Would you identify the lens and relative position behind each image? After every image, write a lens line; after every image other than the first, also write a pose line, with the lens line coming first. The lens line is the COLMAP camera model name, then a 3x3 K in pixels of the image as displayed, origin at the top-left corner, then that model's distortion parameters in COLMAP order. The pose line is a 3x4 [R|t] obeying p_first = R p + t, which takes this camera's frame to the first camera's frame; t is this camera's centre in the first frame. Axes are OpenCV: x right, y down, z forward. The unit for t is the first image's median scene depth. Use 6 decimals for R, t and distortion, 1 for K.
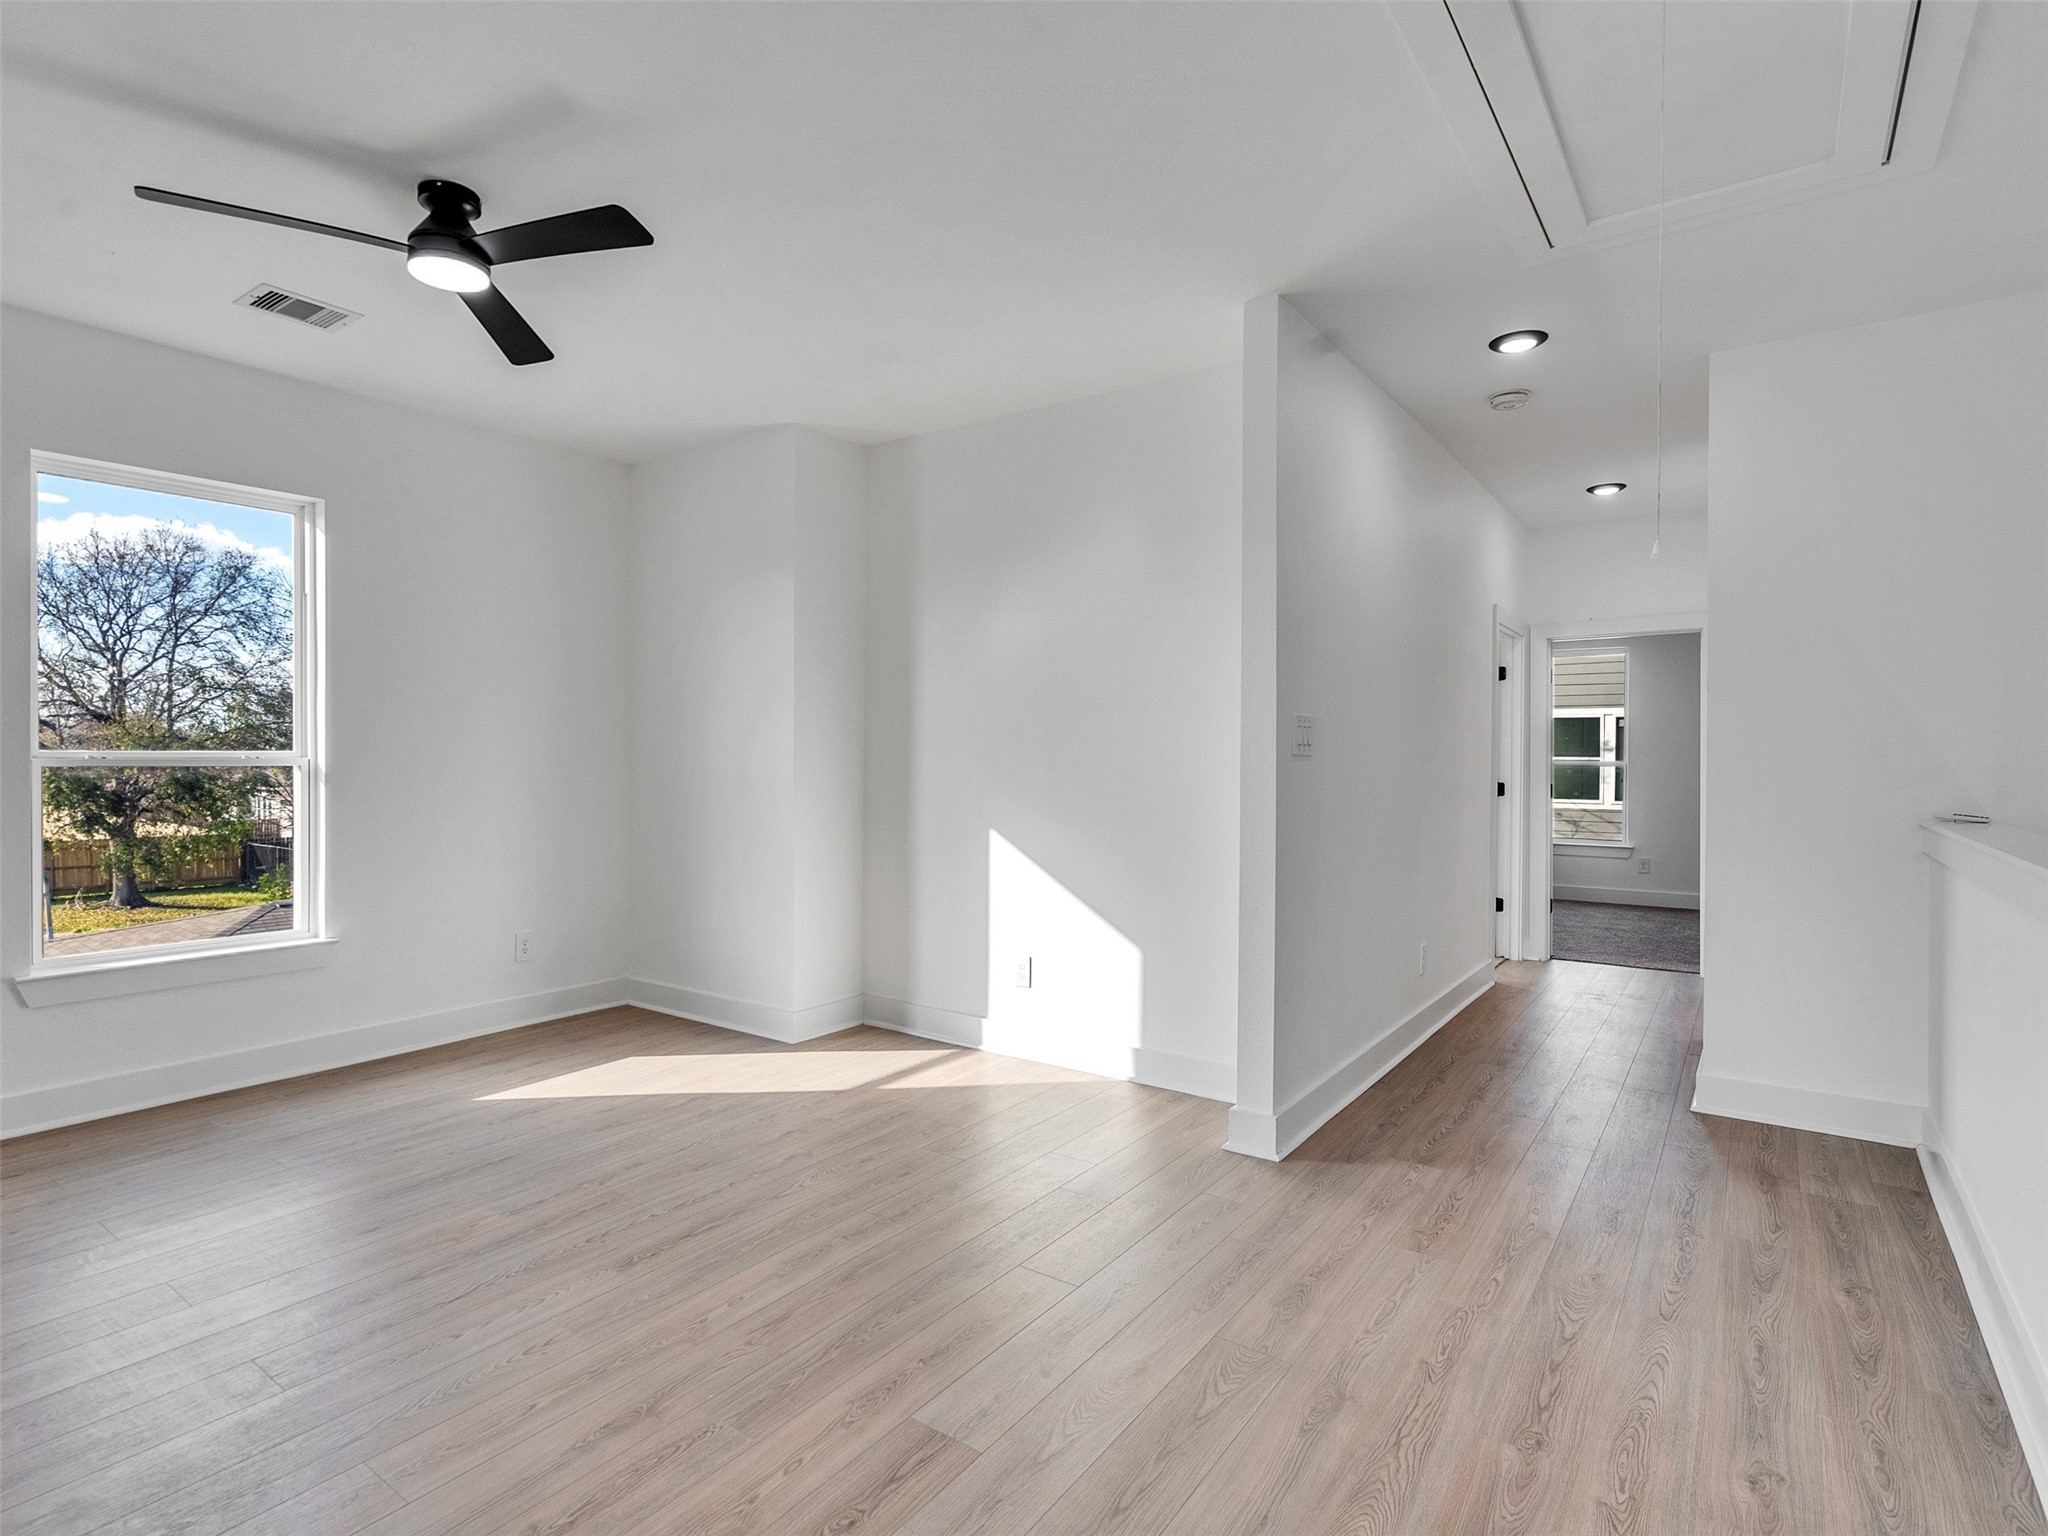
lens RADIAL K [[1046.7, 0, 1018.1], [0, 1046.7, 776.8], [0, 0, 1]] dist [0.003839, 0.001454]
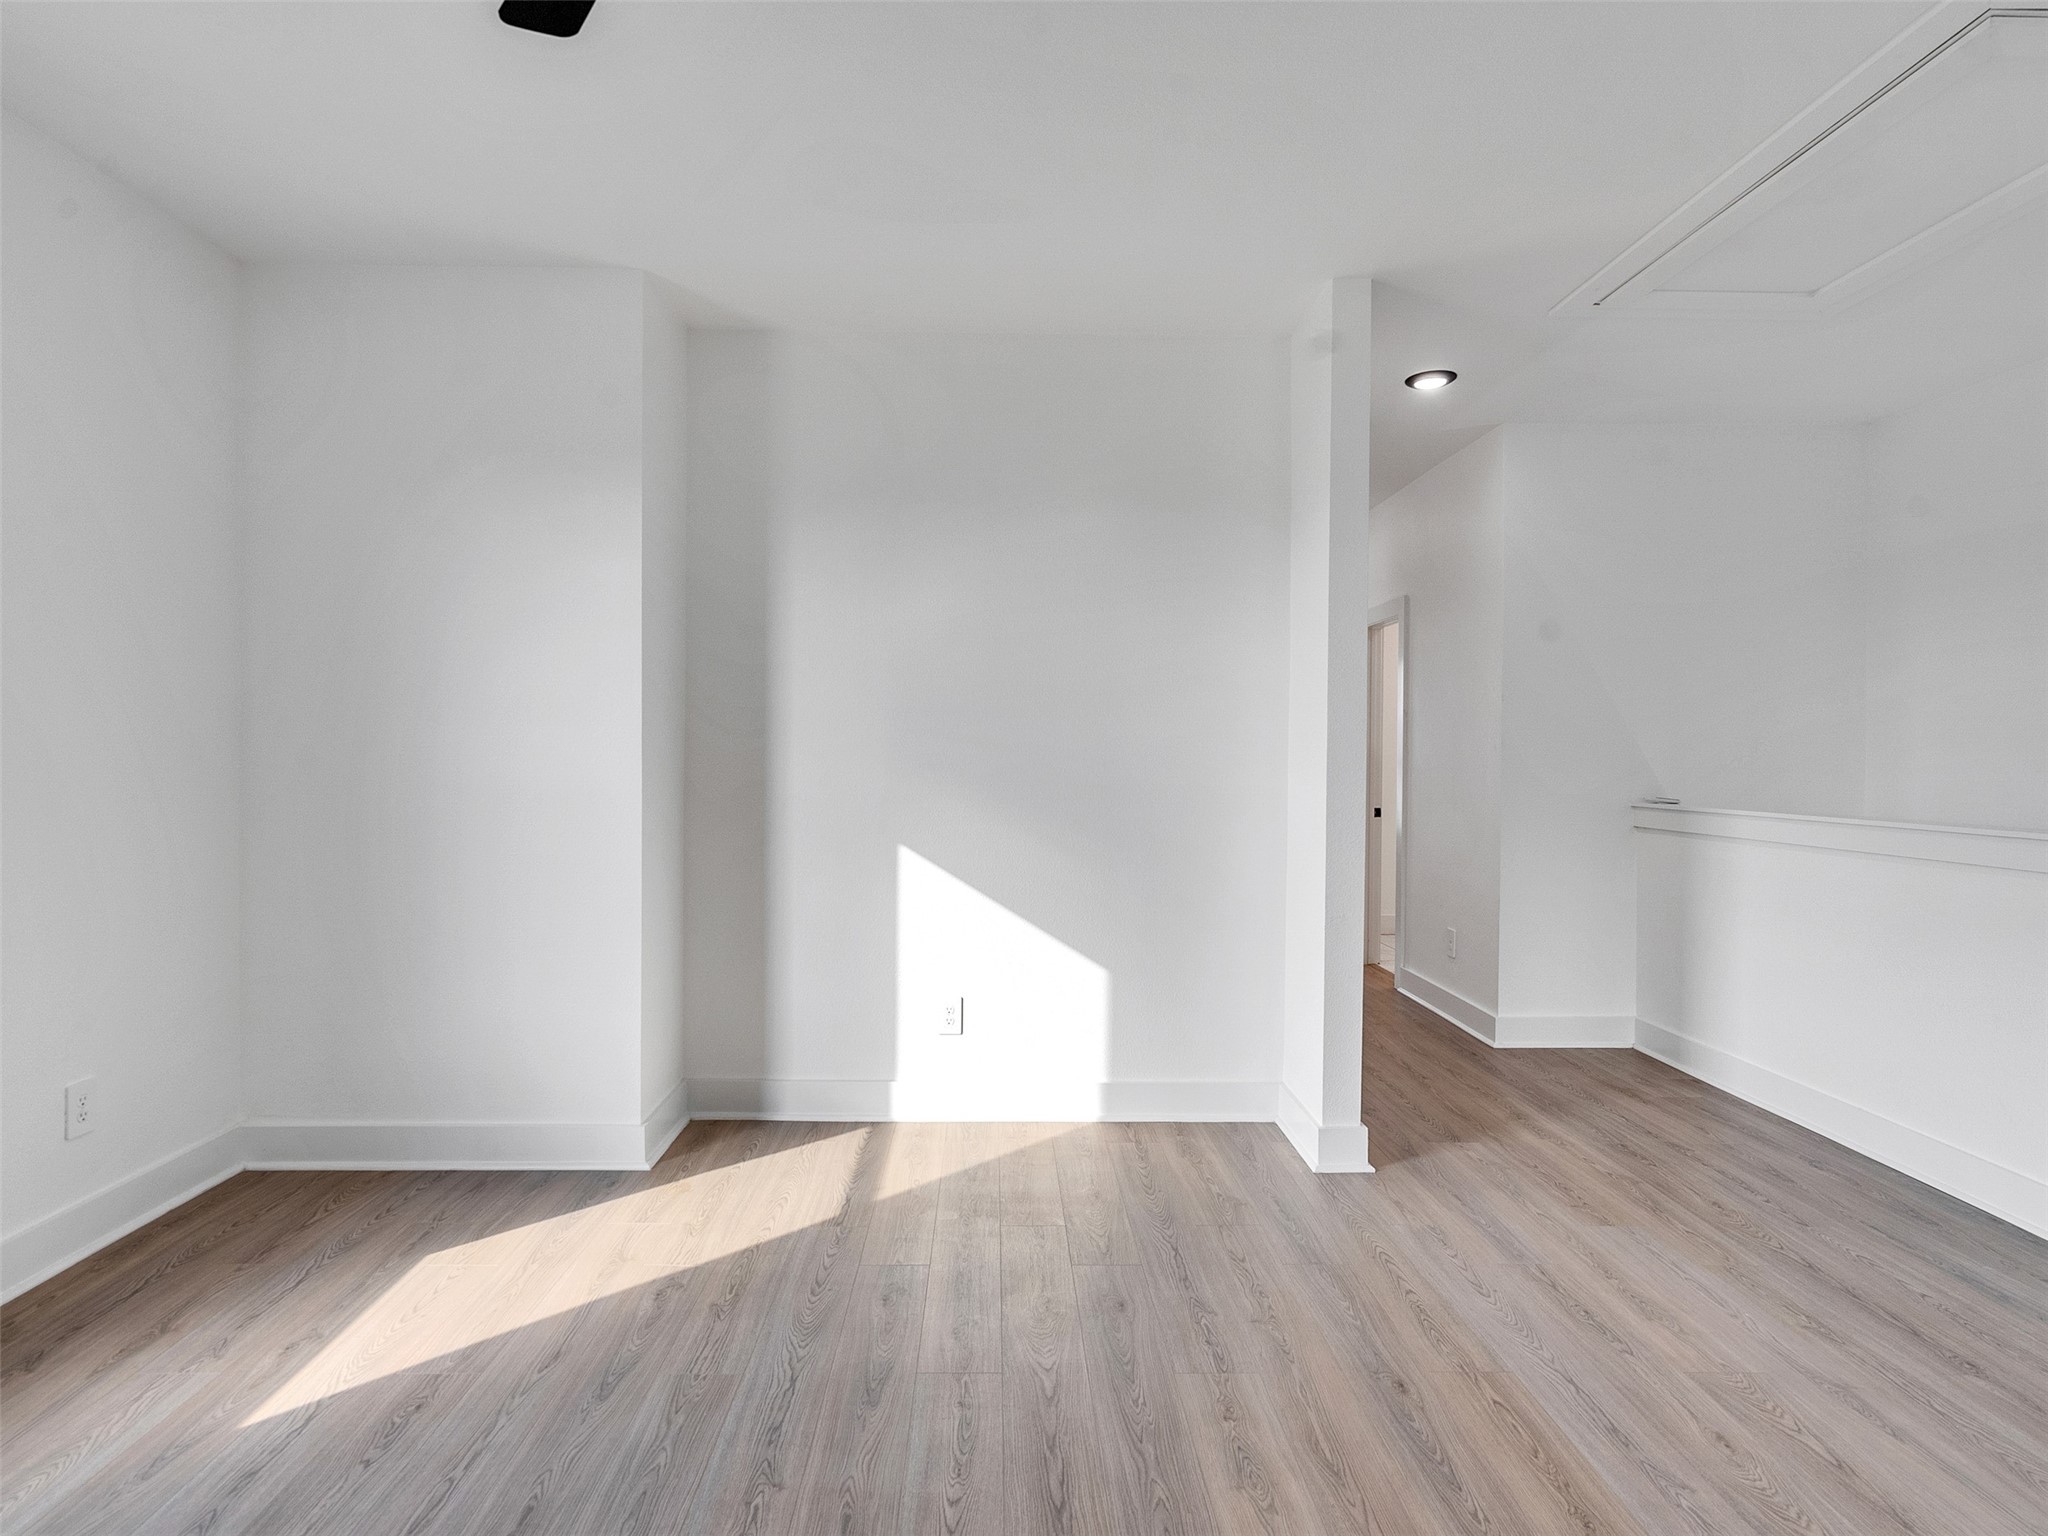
lens RADIAL K [[1046.7, 0, 1023.5], [0, 1046.7, 762.8], [0, 0, 1]] dist [0.003839, 0.001454]
pose [[0.803192, -0.004844, 0.595700, -0.471874], [0.010069, 0.999934, -0.005445, -0.007065], [-0.595635, 0.010372, 0.803188, 0.330560]]
